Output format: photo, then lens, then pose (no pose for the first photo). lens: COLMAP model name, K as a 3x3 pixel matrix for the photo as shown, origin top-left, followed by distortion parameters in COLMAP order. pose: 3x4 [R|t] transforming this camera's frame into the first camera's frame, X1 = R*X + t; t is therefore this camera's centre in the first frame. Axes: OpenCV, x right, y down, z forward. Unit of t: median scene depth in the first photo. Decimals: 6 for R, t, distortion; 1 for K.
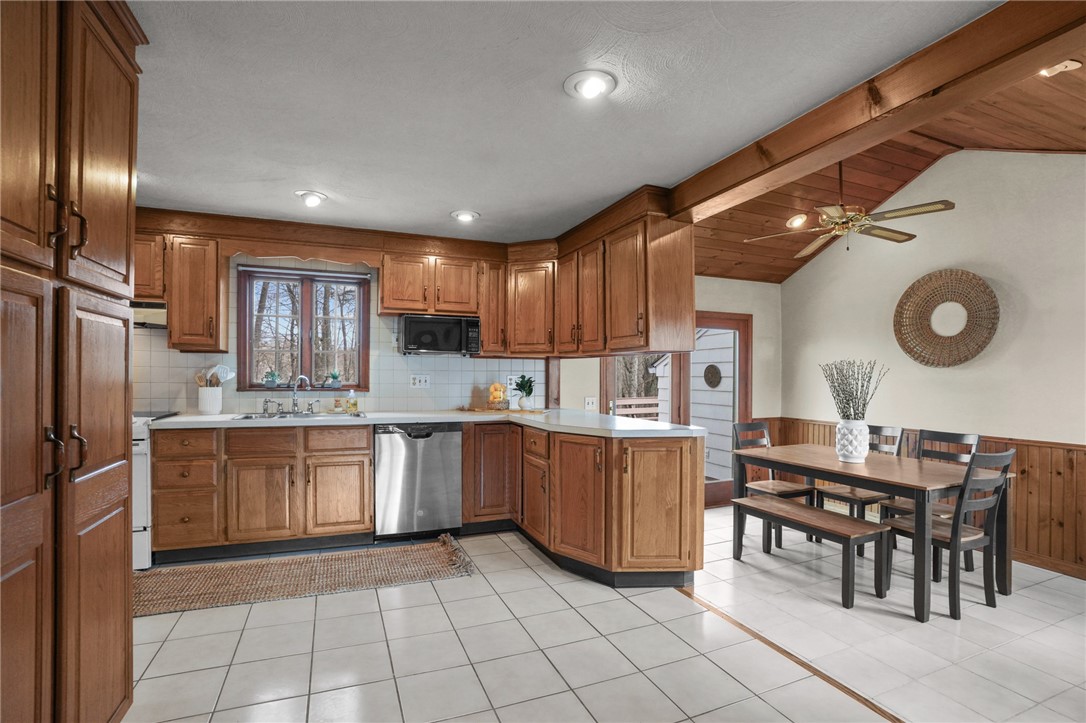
lens RADIAL K [[505.2, 0, 524.1], [0, 505.2, 376.5], [0, 0, 1]] dist [-0.060213, 0.023282]
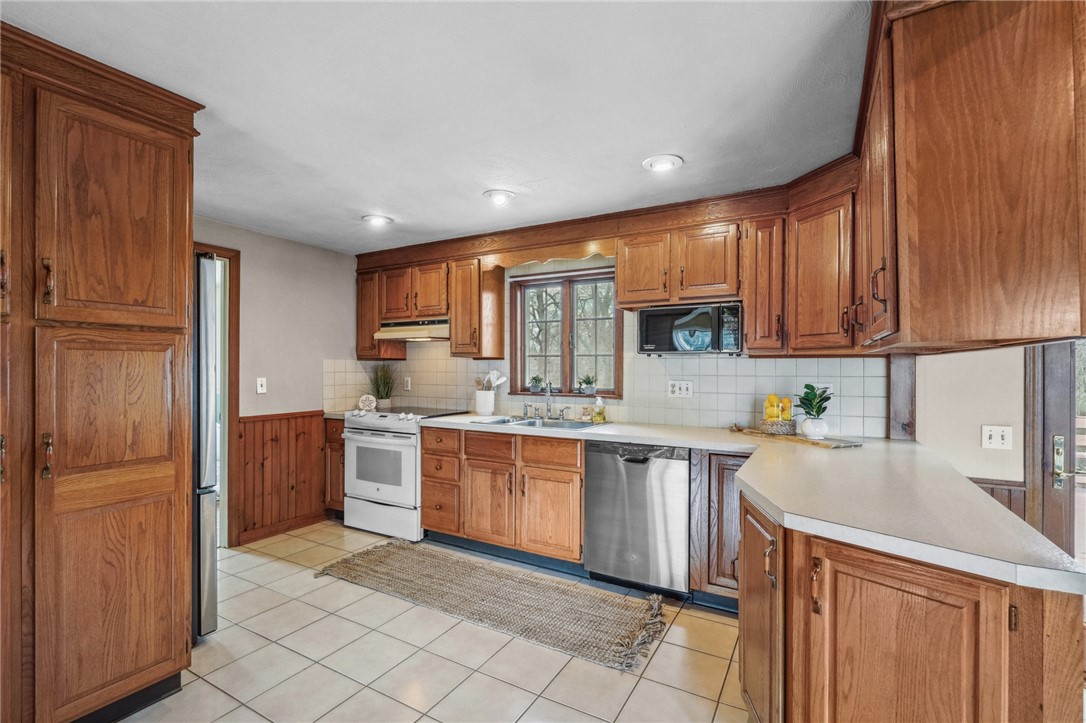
lens RADIAL K [[485.7, 0, 558.2], [0, 485.7, 369.0], [0, 0, 1]] dist [0.001985, 0.000503]
pose [[0.636005, -0.002443, -0.771681, 0.328966], [0.000876, 0.999997, -0.002444, -0.025349], [0.771685, 0.000878, 0.636005, 0.446760]]
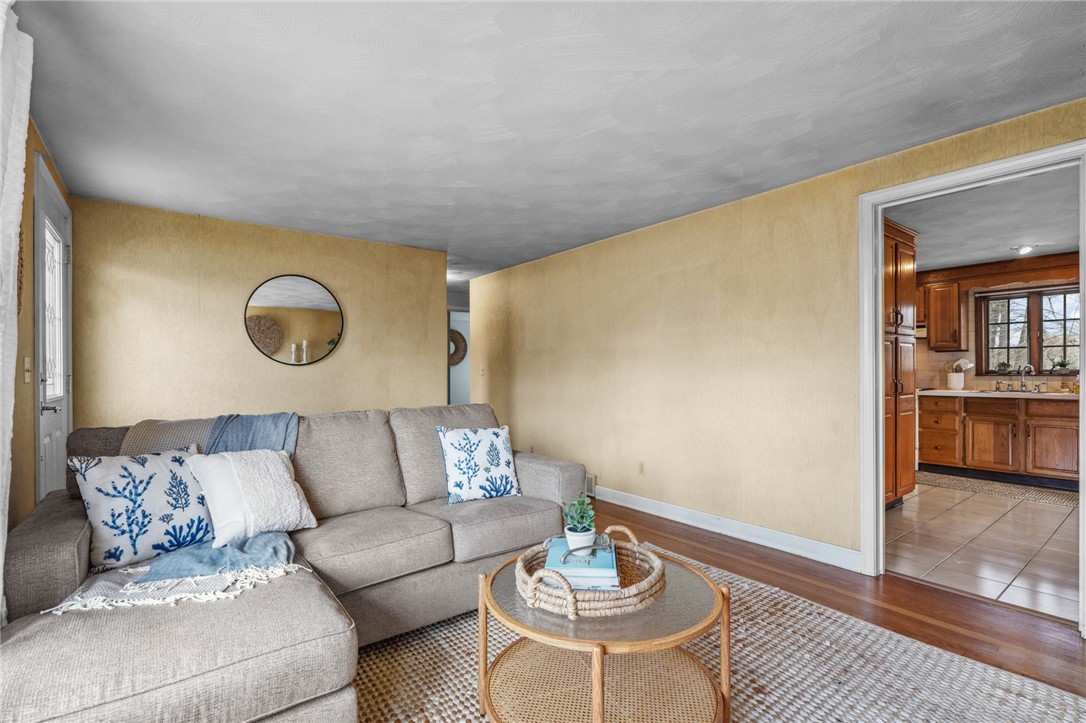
lens RADIAL K [[505.2, 0, 524.1], [0, 505.2, 376.5], [0, 0, 1]] dist [-0.060213, 0.023282]
pose [[0.259567, 0.002537, -0.965722, 0.559776], [0.007096, 0.999965, 0.004534, 0.016168], [0.965699, -0.008029, 0.259540, -0.801745]]
